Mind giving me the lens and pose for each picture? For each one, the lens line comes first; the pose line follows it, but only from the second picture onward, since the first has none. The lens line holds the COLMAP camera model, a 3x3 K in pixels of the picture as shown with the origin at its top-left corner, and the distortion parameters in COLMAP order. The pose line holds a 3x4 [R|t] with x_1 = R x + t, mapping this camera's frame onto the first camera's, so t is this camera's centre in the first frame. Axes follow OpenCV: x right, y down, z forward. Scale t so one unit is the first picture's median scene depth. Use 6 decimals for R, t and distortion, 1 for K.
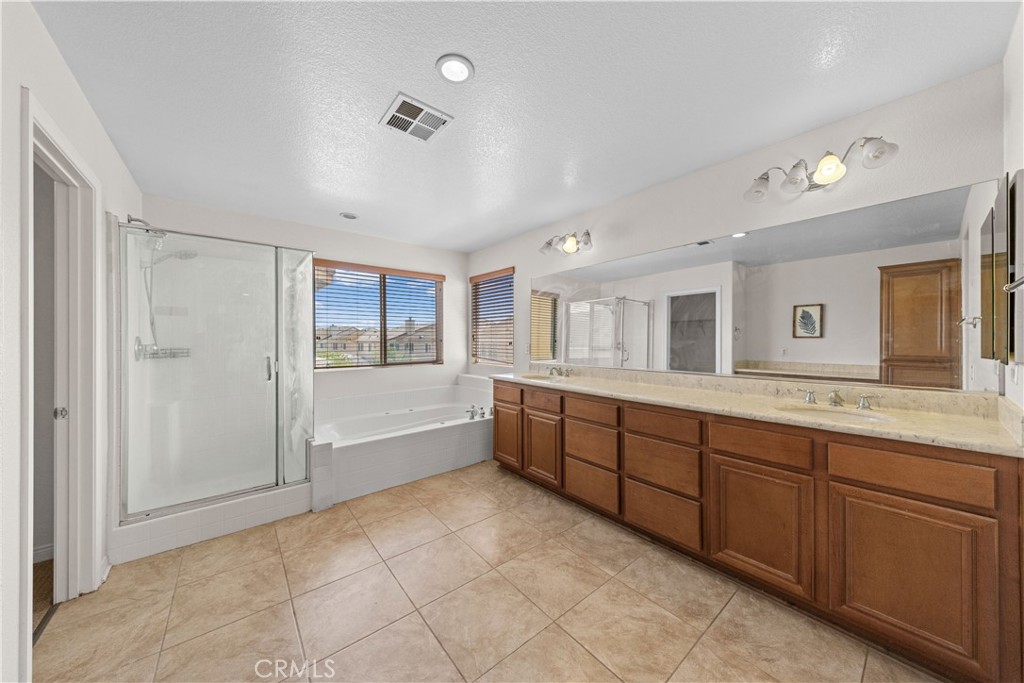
lens RADIAL K [[339.2, 0, 502.7], [0, 339.2, 340.3], [0, 0, 1]] dist [0.008227, -0.002300]
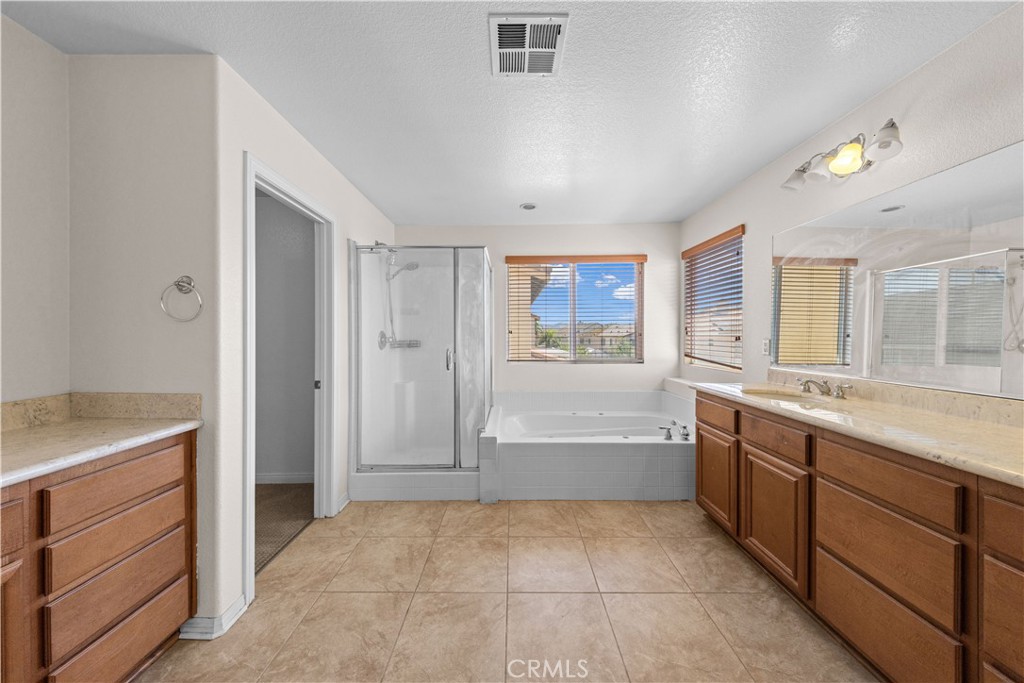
lens RADIAL K [[339.2, 0, 510.1], [0, 339.2, 337.6], [0, 0, 1]] dist [0.008227, -0.002300]
pose [[0.777287, 0.006015, -0.629118, 0.135455], [-0.001149, 0.999966, 0.008141, 0.002555], [0.629146, -0.005605, 0.777267, 0.247406]]
